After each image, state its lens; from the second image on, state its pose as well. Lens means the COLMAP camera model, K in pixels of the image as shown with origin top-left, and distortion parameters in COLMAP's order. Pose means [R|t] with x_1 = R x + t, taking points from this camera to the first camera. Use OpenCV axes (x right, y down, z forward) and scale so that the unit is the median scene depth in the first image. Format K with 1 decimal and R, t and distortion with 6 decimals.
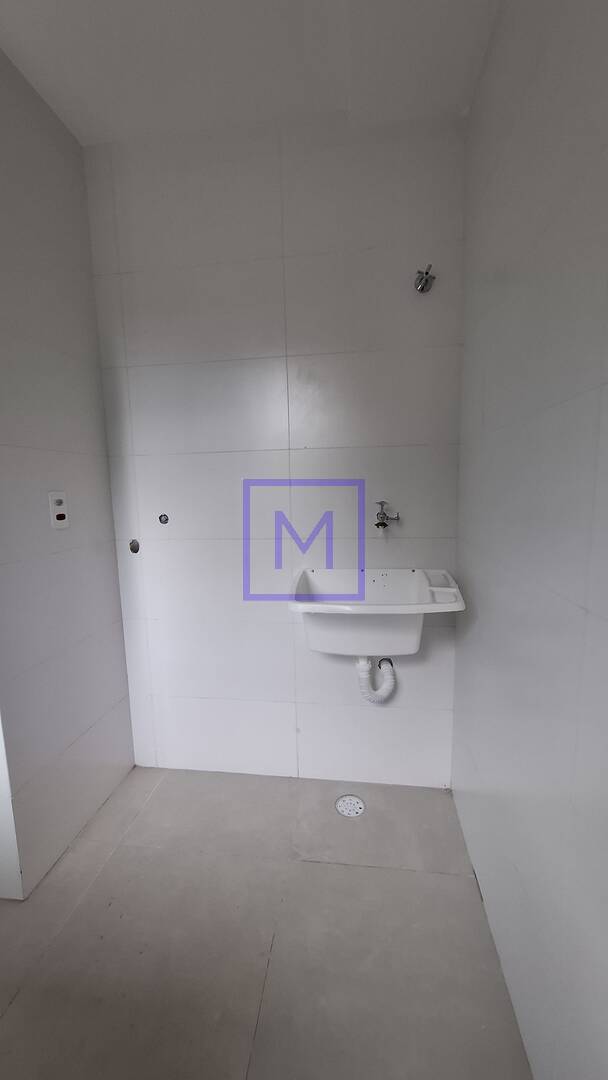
lens RADIAL K [[427.4, 0, 305.0], [0, 427.4, 540.9], [0, 0, 1]] dist [-0.008754, 0.001426]
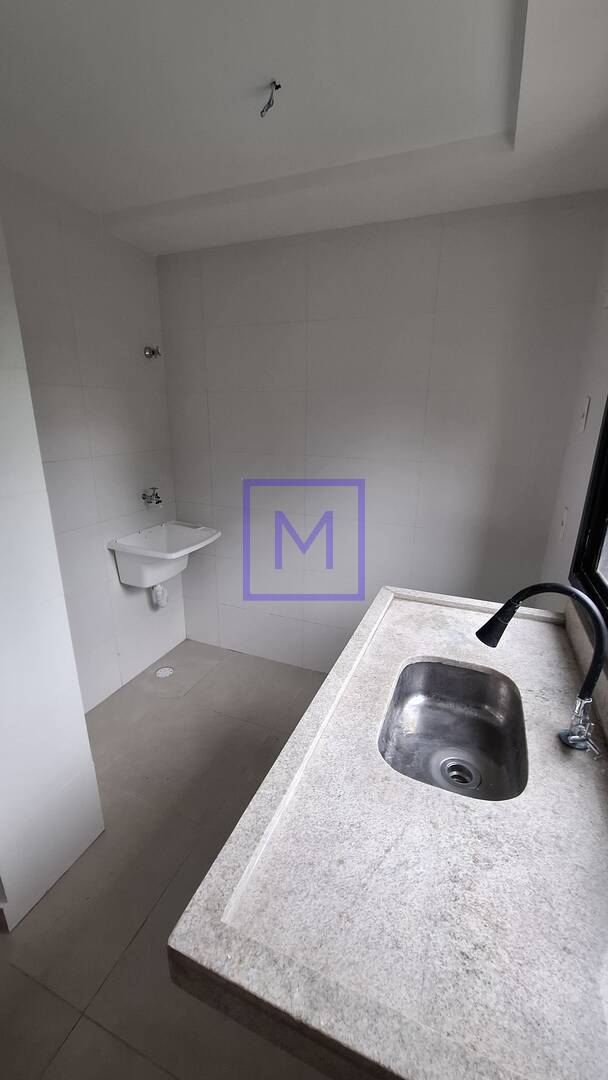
lens RADIAL K [[427.4, 0, 303.3], [0, 427.4, 540.2], [0, 0, 1]] dist [-0.008754, 0.001426]
pose [[0.269364, -0.266190, 0.925519, -1.167076], [0.127939, 0.962414, 0.239566, -0.204119], [-0.954502, 0.053880, 0.293296, -0.030814]]
